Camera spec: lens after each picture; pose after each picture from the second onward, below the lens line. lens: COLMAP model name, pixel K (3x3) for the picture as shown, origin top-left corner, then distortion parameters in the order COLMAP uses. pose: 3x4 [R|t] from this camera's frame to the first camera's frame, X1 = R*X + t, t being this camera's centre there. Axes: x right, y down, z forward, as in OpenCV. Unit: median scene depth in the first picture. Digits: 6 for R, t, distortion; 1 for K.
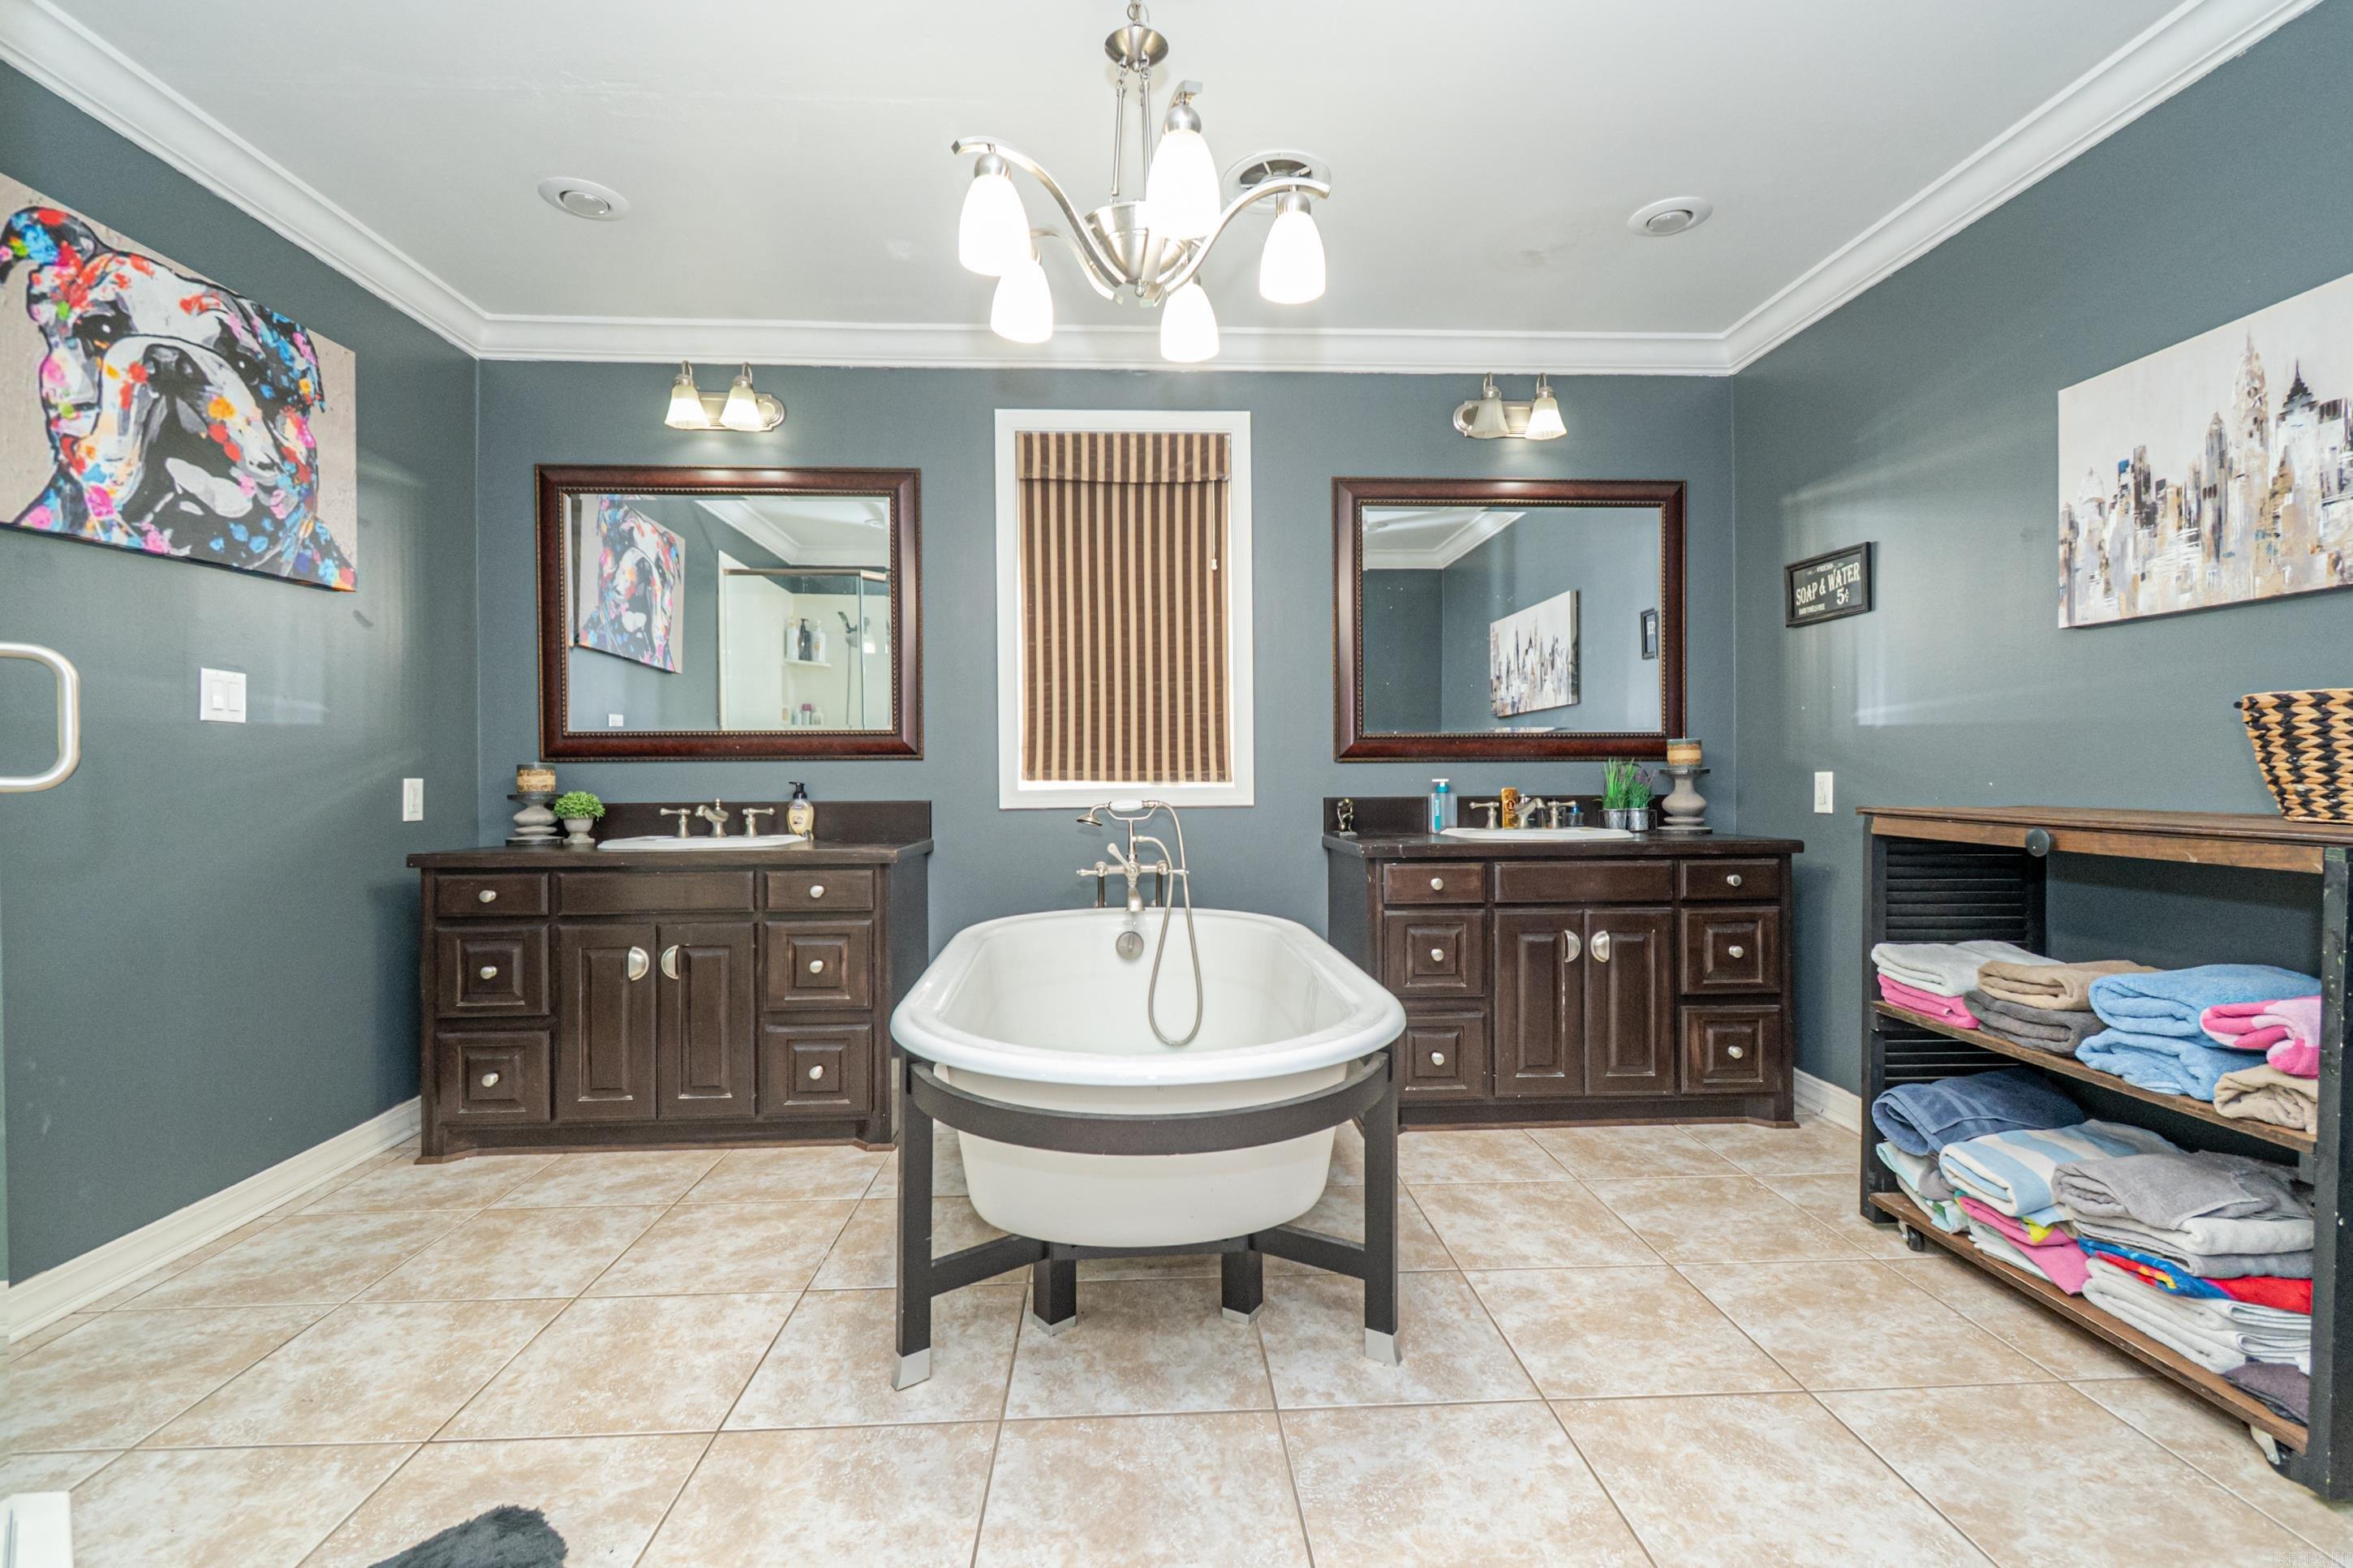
lens RADIAL K [[1036.5, 0, 1176.5], [0, 1036.5, 784.0], [0, 0, 1]] dist [0.000769, -0.000422]
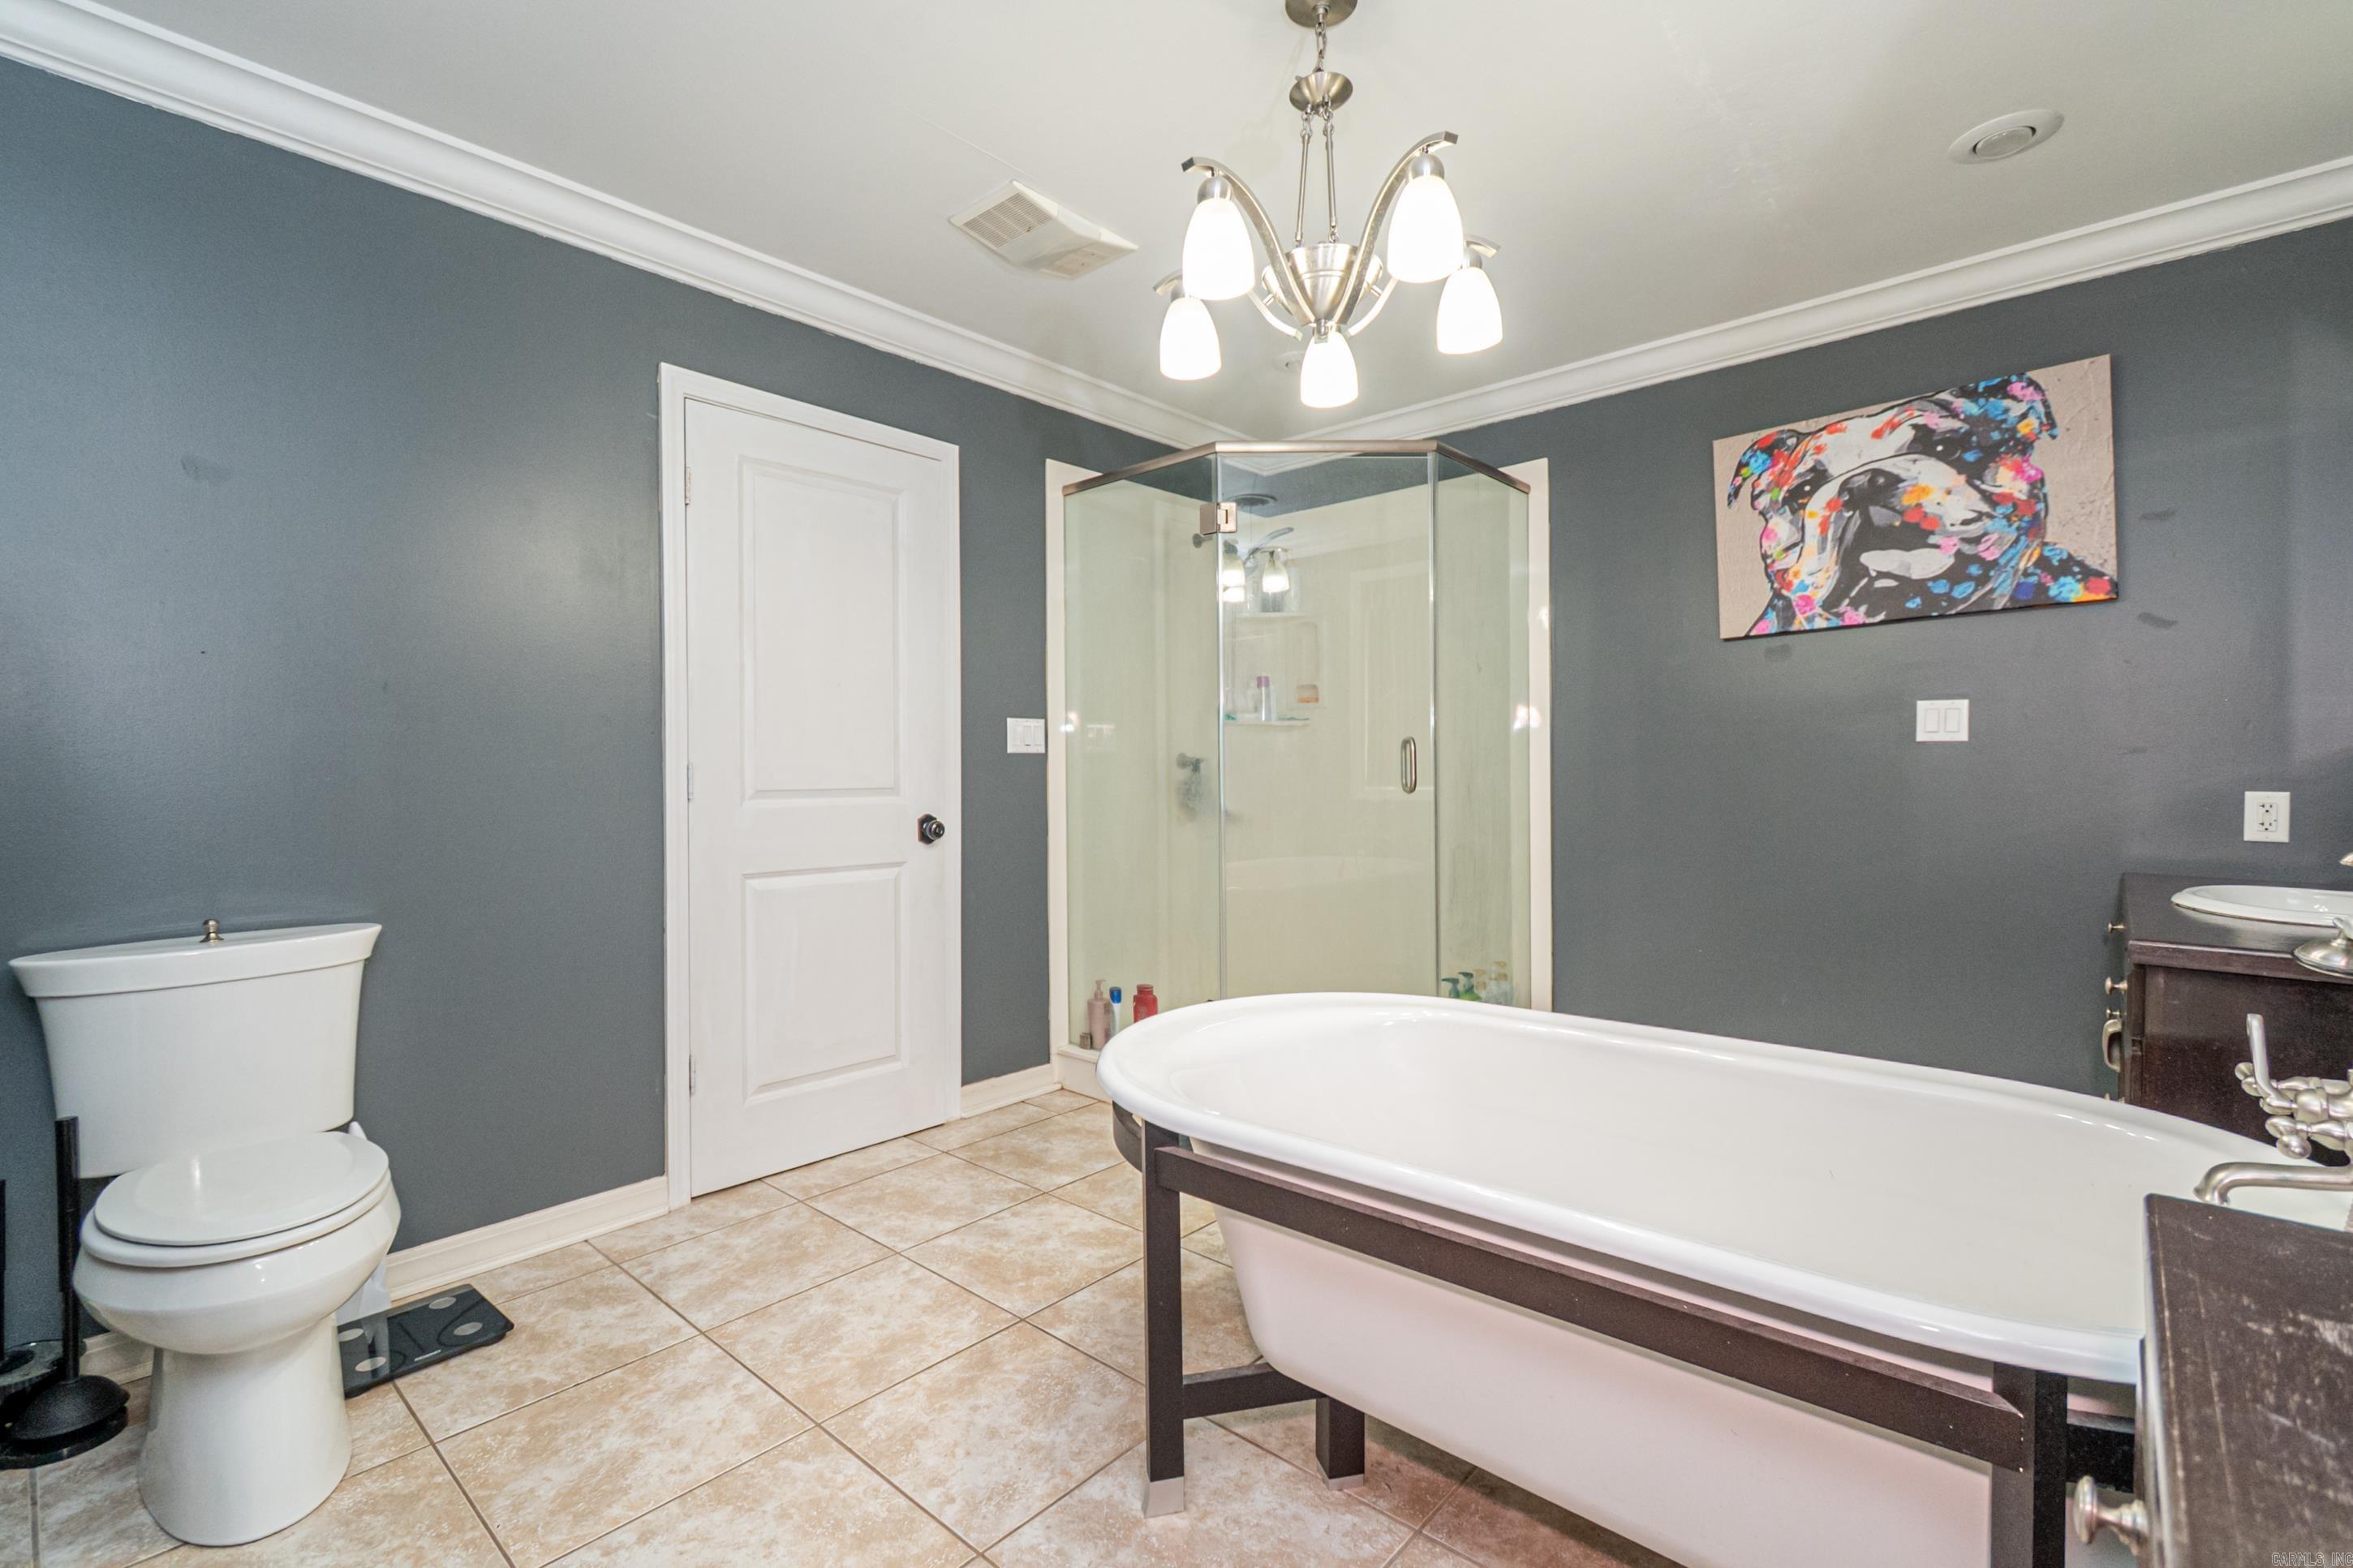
lens RADIAL K [[1036.5, 0, 1176.5], [0, 1036.5, 784.0], [0, 0, 1]] dist [0.000769, -0.000422]
pose [[-0.698901, 0.025802, -0.714753, 0.633582], [0.002350, 0.999427, 0.033780, -0.055879], [0.715215, 0.021929, -0.698561, 1.273572]]
